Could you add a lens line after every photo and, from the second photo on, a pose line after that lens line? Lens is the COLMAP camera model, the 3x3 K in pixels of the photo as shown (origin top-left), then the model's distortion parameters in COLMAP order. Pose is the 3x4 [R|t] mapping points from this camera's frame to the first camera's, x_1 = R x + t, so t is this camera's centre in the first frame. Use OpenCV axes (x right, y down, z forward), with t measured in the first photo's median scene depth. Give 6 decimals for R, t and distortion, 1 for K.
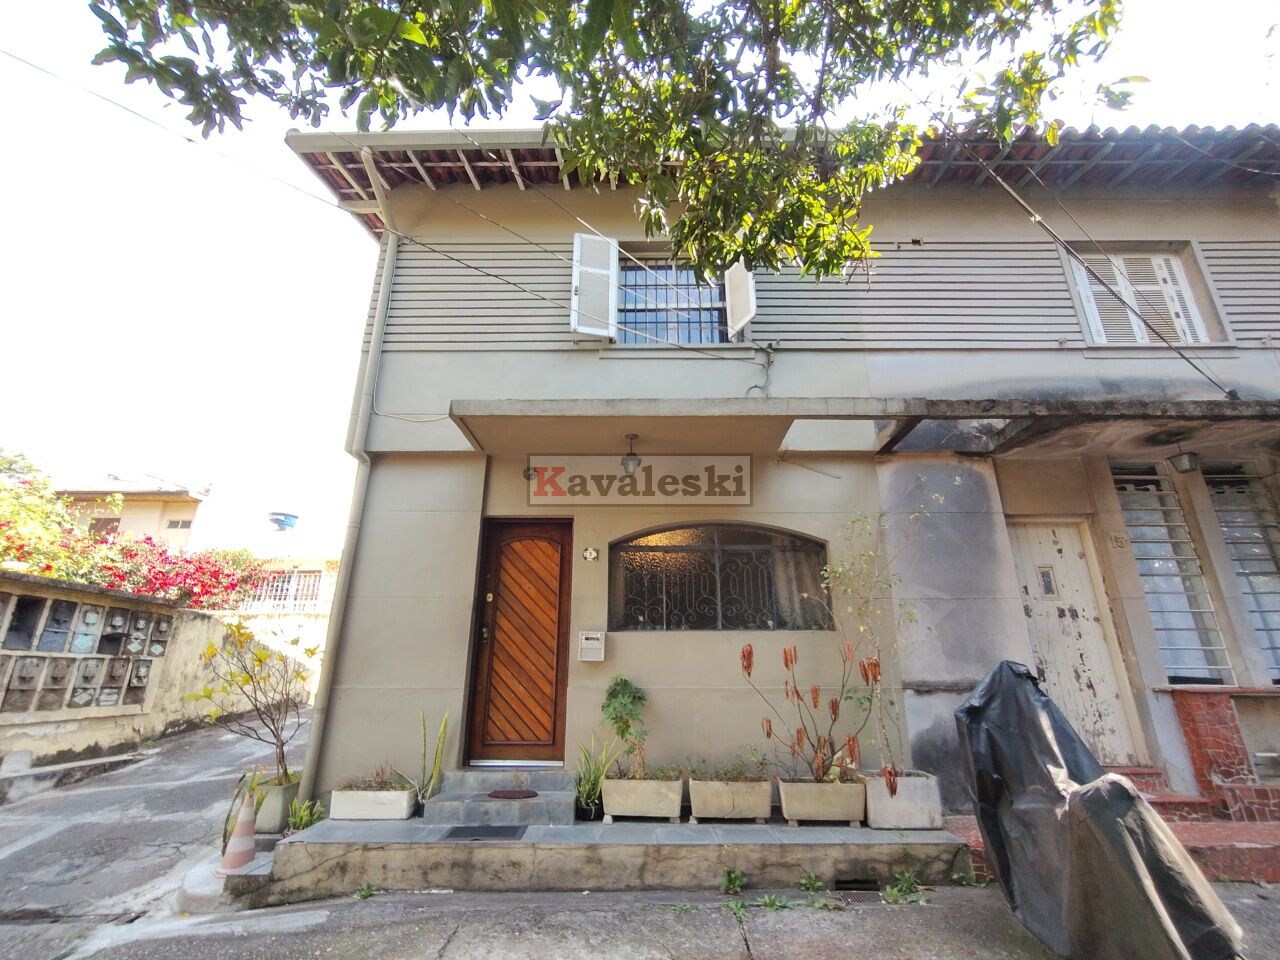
lens RADIAL K [[583.6, 0, 642.4], [0, 583.6, 482.2], [0, 0, 1]] dist [-0.004262, 0.002110]
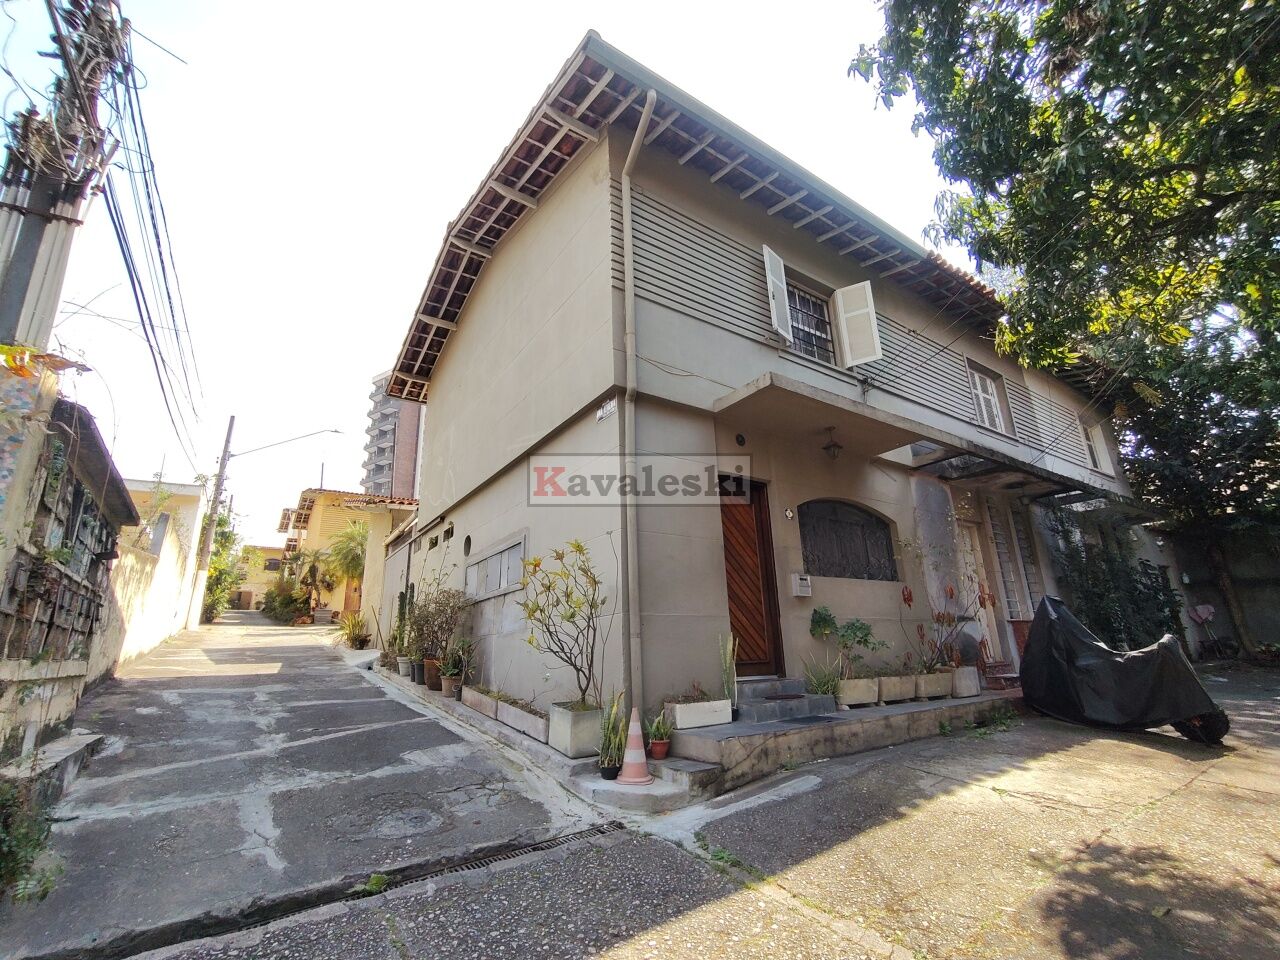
lens RADIAL K [[583.6, 0, 646.2], [0, 583.6, 480.4], [0, 0, 1]] dist [-0.004262, 0.002110]
pose [[0.814799, 0.141700, 0.562159, -1.259806], [-0.155745, 0.987525, -0.023181, 0.154065], [-0.558431, -0.068666, 0.826704, 0.164362]]
